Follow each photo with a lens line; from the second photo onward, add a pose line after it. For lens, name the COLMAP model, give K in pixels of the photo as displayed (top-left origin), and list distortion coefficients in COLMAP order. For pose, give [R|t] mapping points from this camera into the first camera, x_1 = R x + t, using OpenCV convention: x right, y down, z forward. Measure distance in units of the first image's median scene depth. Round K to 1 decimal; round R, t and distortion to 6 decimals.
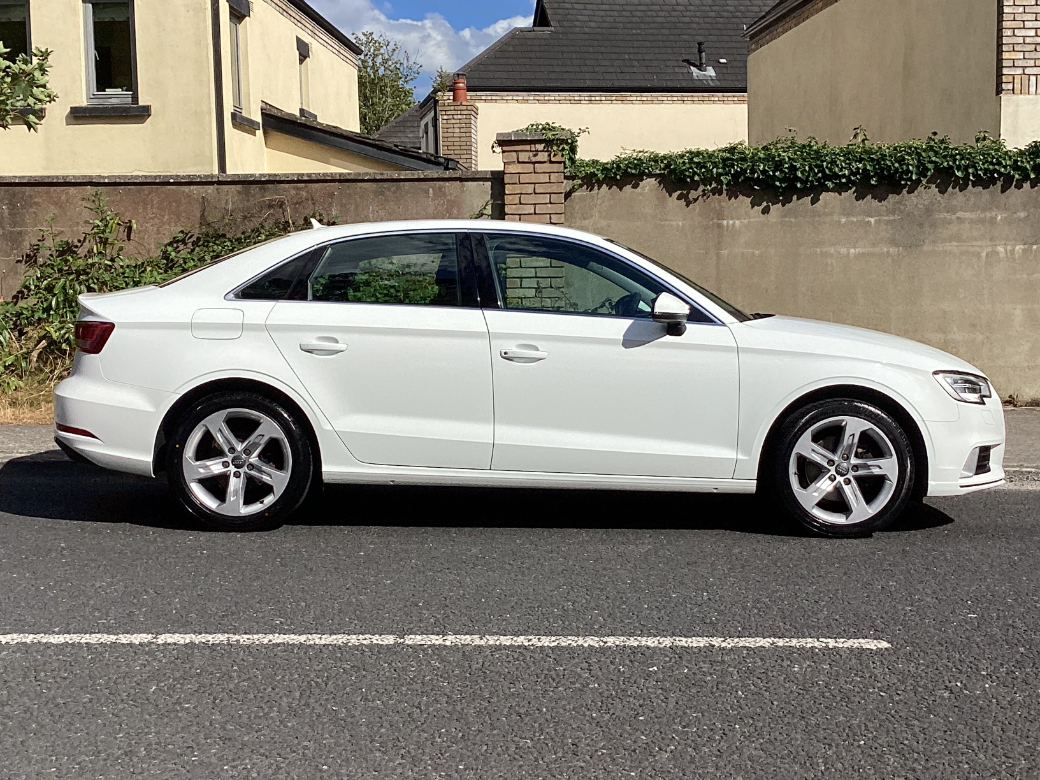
lens RADIAL K [[1471.7, 0, 520.0], [0, 1471.7, 390.0], [0, 0, 1]] dist [0.028683, 0.073683]
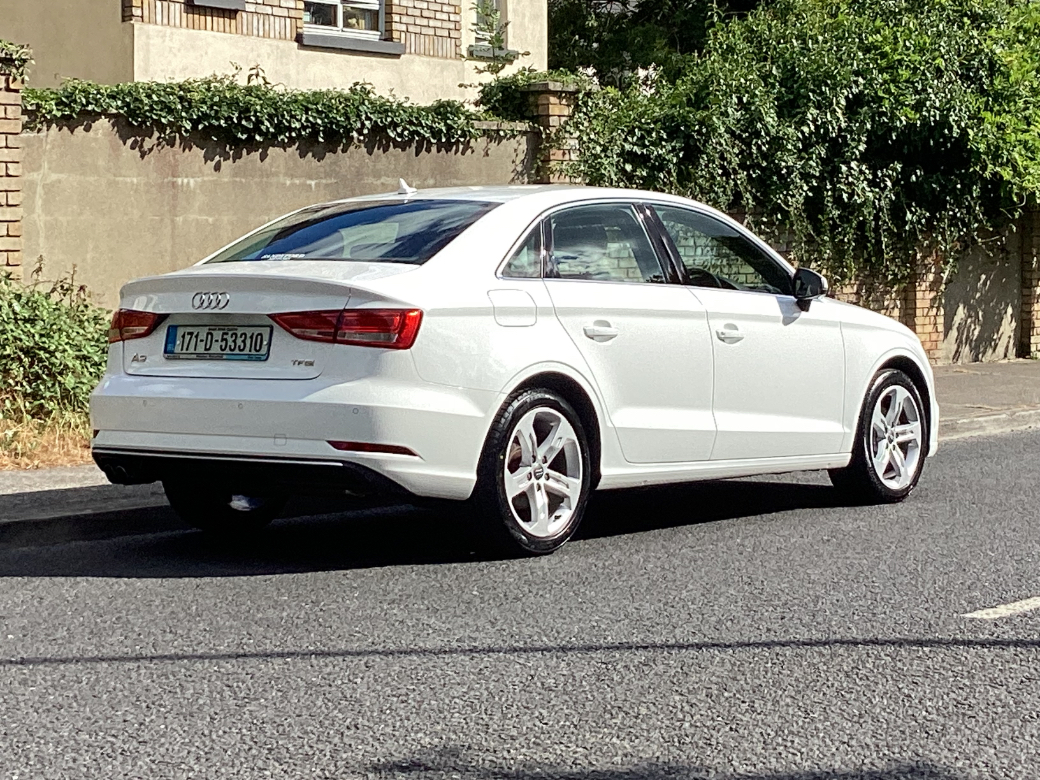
lens RADIAL K [[2360.0, 0, 520.0], [0, 2360.0, 390.0], [0, 0, 1]] dist [-0.046168, 0.278448]
pose [[0.591334, -0.043853, 0.805233, -0.768358], [0.057994, 0.998247, 0.011775, -0.008512], [-0.804339, 0.039736, 0.592841, 0.130184]]
